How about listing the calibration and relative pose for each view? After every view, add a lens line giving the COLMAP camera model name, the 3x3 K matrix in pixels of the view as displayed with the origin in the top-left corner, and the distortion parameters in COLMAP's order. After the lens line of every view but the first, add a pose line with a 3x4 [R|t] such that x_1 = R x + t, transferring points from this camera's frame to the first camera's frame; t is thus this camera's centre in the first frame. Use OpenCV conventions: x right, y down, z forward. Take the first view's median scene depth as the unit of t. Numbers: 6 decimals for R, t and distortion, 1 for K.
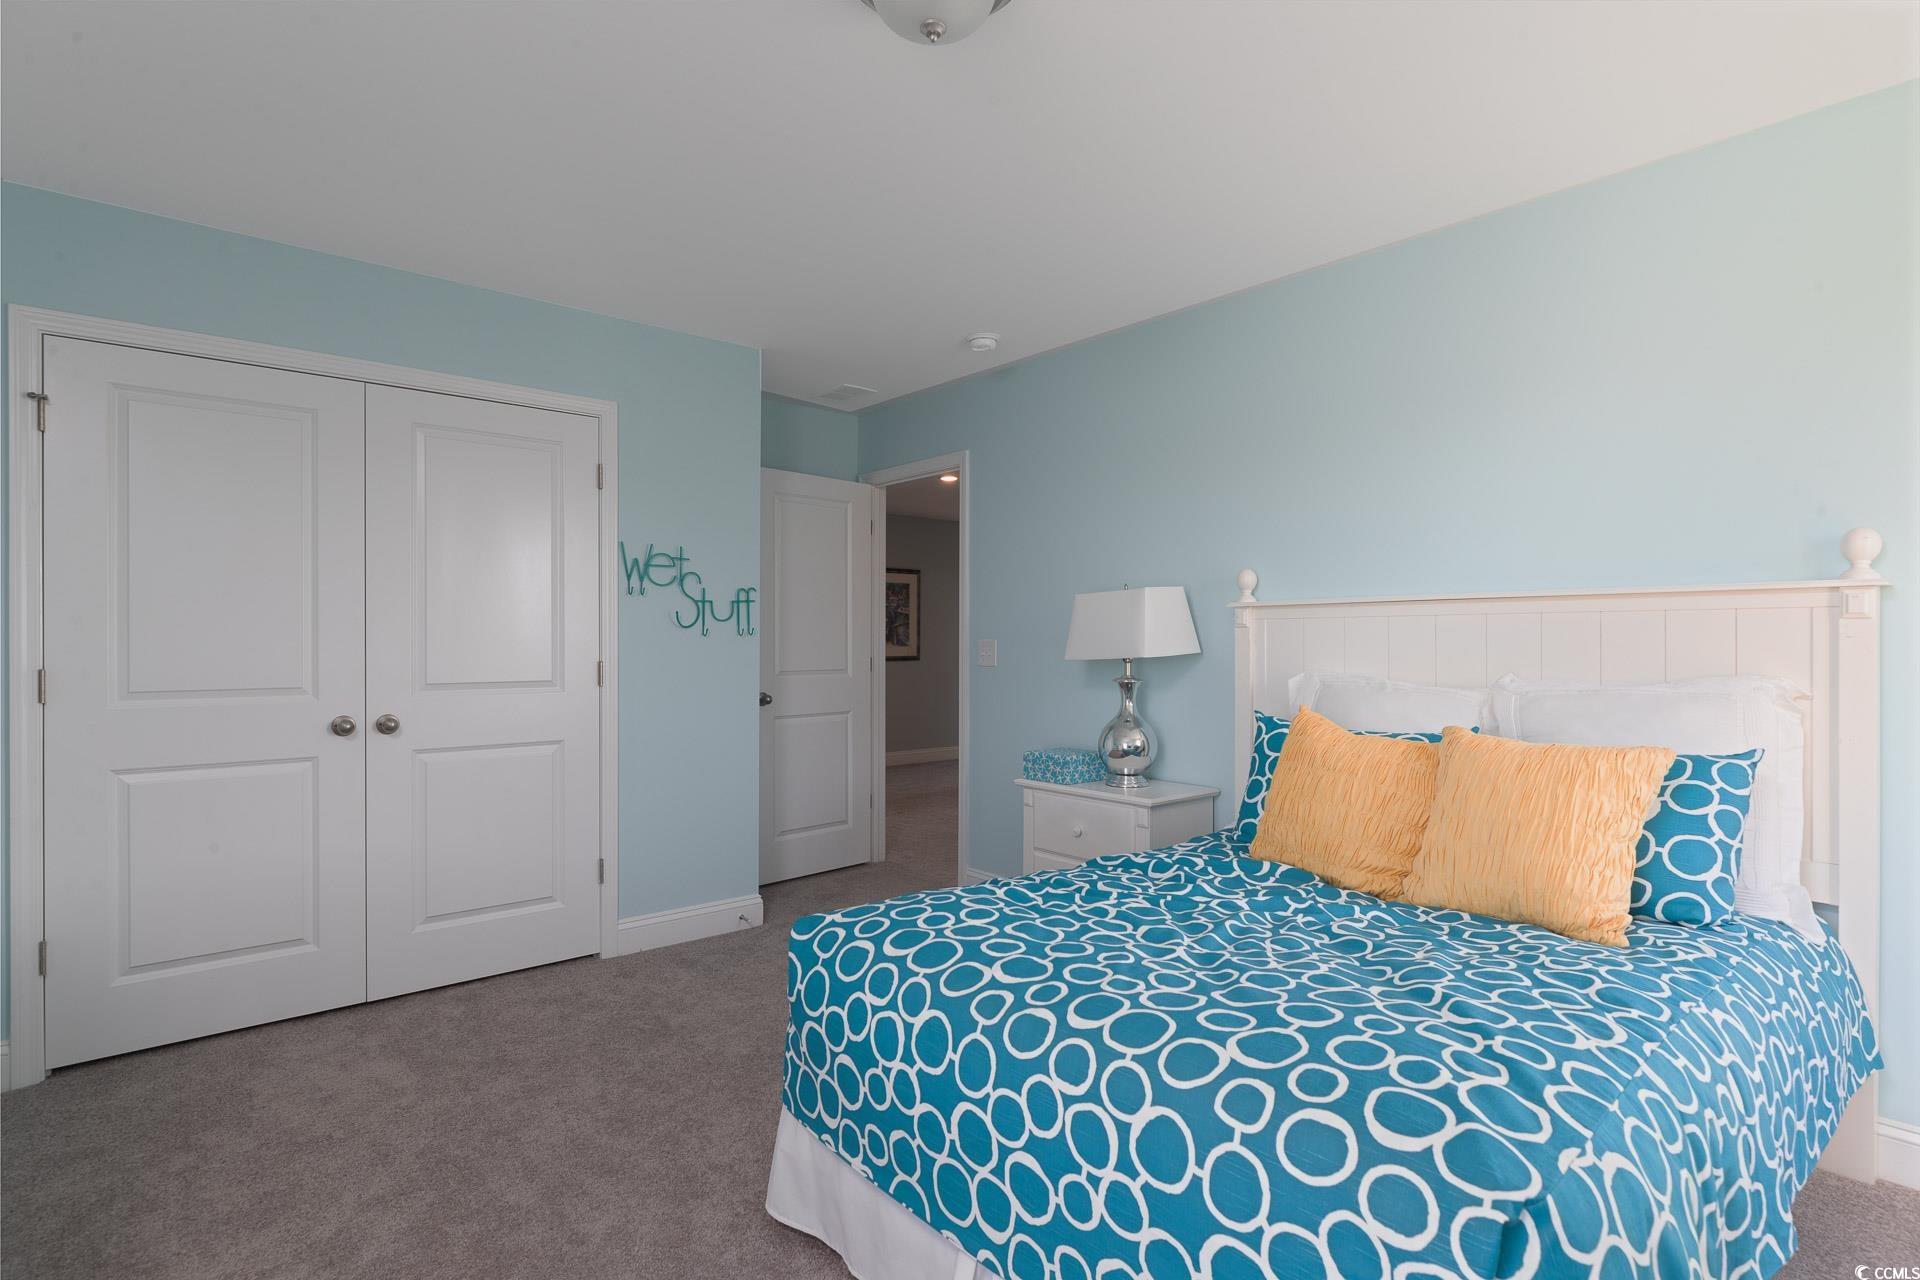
lens RADIAL K [[953.6, 0, 960.0], [0, 953.6, 640.0], [0, 0, 1]] dist [0.001050, 0.000713]
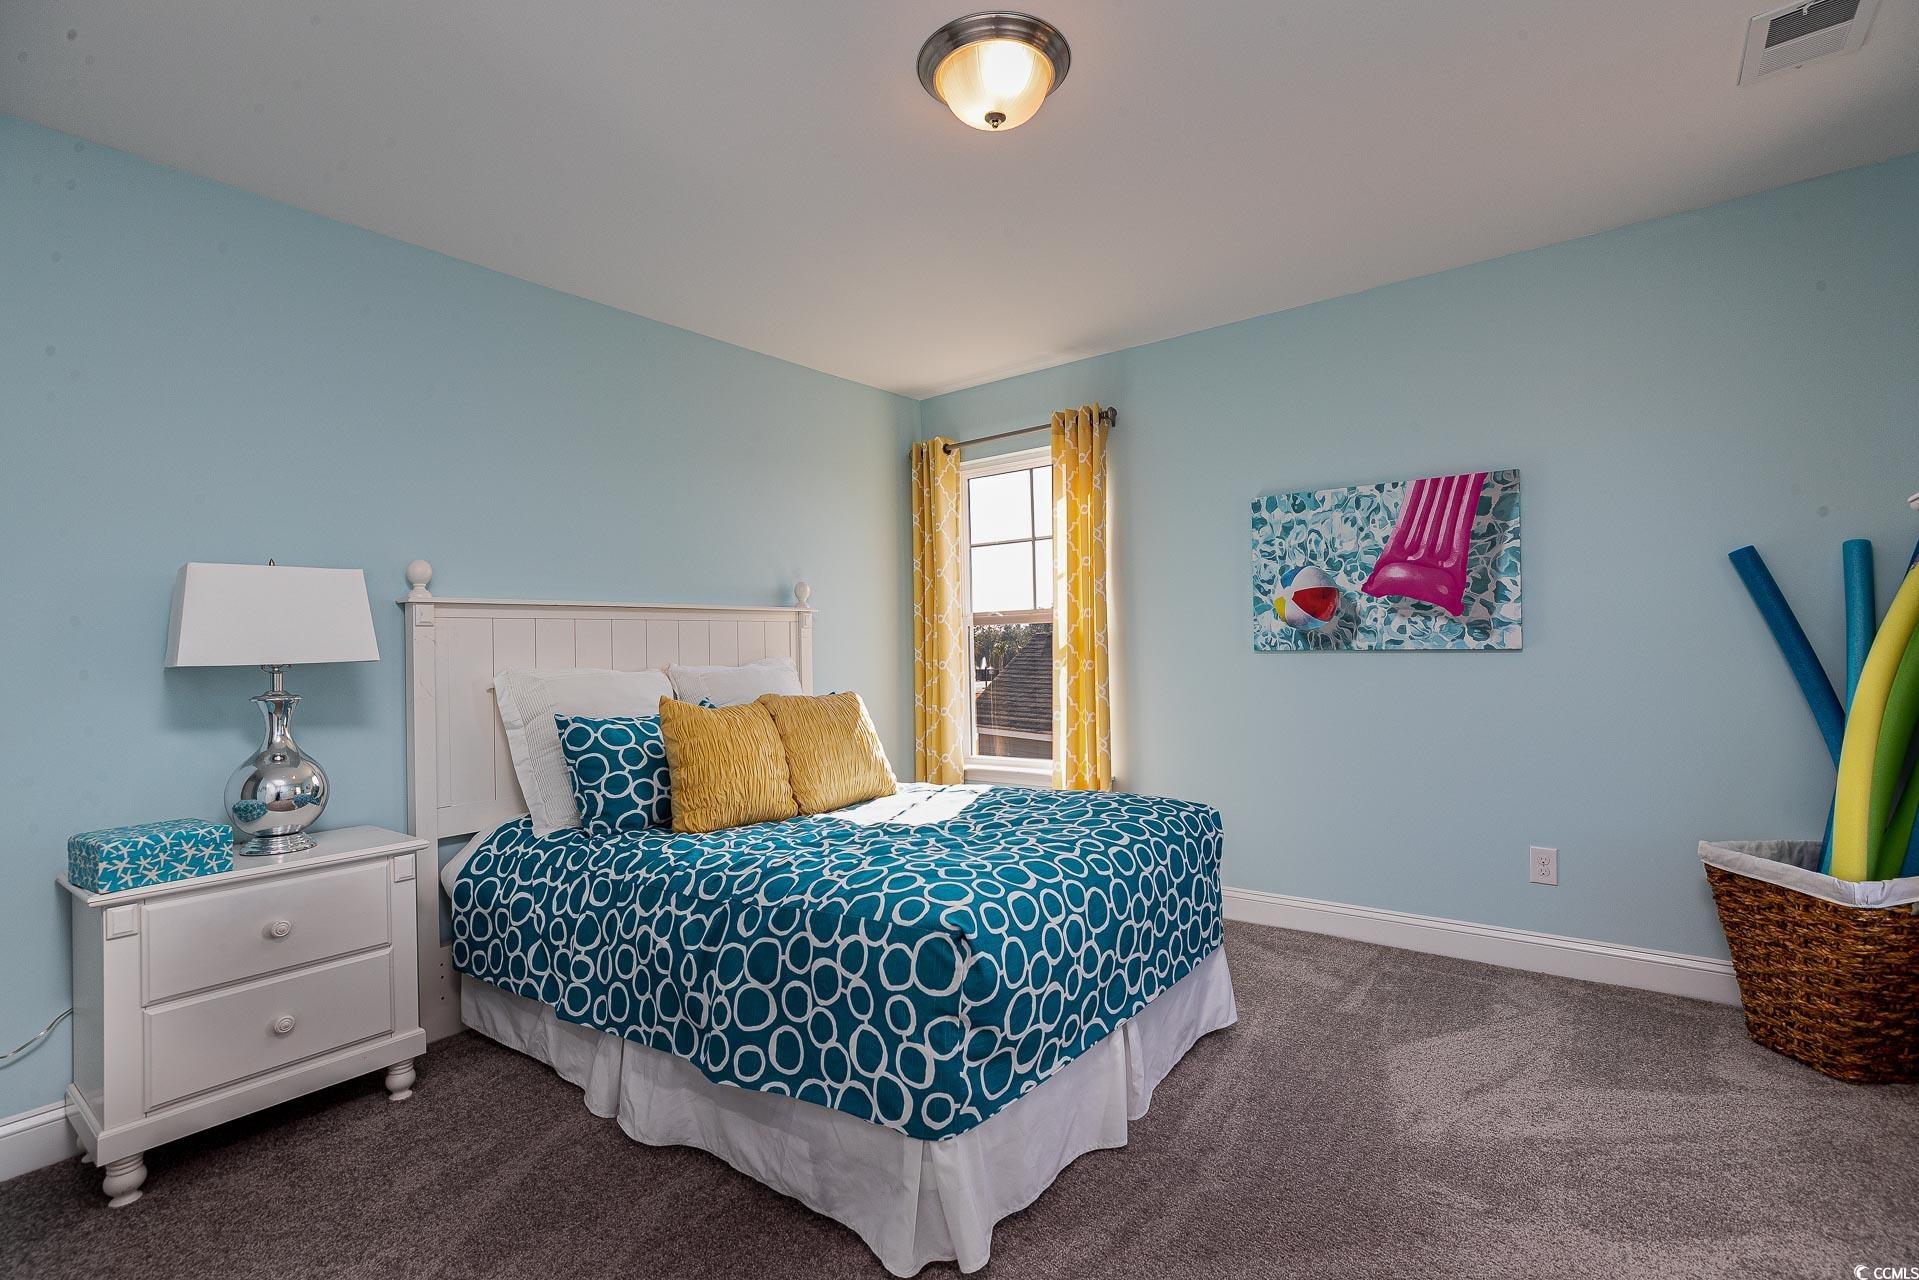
lens RADIAL K [[947.2, 0, 959.5], [0, 947.2, 640.0], [0, 0, 1]] dist [-0.000848, -0.000134]
pose [[-0.233351, 0.009187, 0.972349, -1.234068], [0.011317, 0.999913, -0.006731, 0.021933], [-0.972327, 0.009434, -0.233435, 1.386541]]
